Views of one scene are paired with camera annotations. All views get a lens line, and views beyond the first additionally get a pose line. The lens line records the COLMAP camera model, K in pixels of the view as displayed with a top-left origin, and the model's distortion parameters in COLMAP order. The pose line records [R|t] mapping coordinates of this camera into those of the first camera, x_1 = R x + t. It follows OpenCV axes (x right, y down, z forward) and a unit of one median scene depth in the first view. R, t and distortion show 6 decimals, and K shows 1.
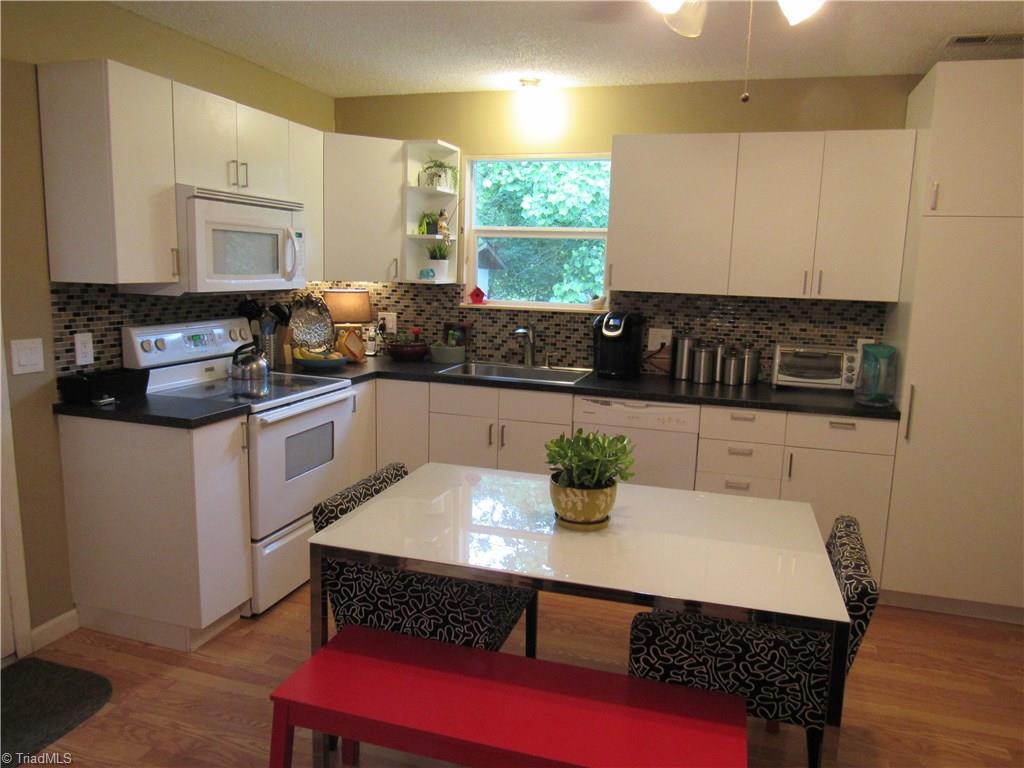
lens RADIAL K [[729.1, 0, 512.0], [0, 729.1, 384.0], [0, 0, 1]] dist [-0.026934, 0.002982]
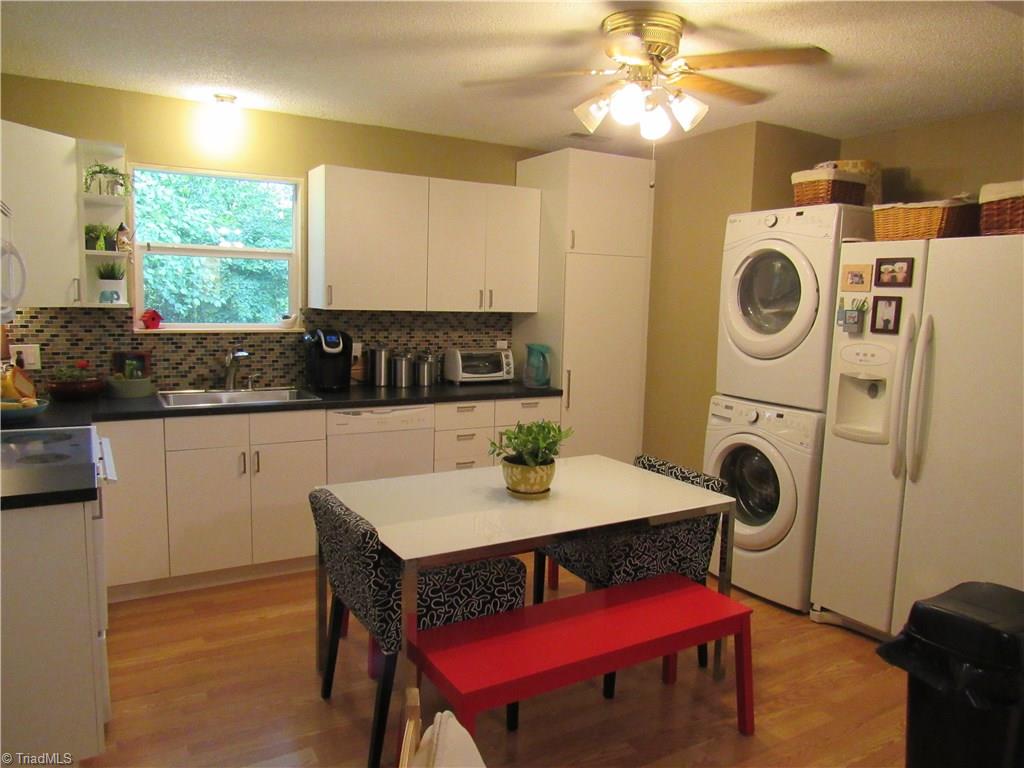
lens RADIAL K [[729.1, 0, 512.0], [0, 729.1, 384.0], [0, 0, 1]] dist [-0.026934, 0.002982]
pose [[0.673749, -0.100872, 0.732043, -0.455875], [0.111627, 0.993164, 0.034116, -0.025643], [-0.730480, 0.058730, 0.680404, 0.080656]]
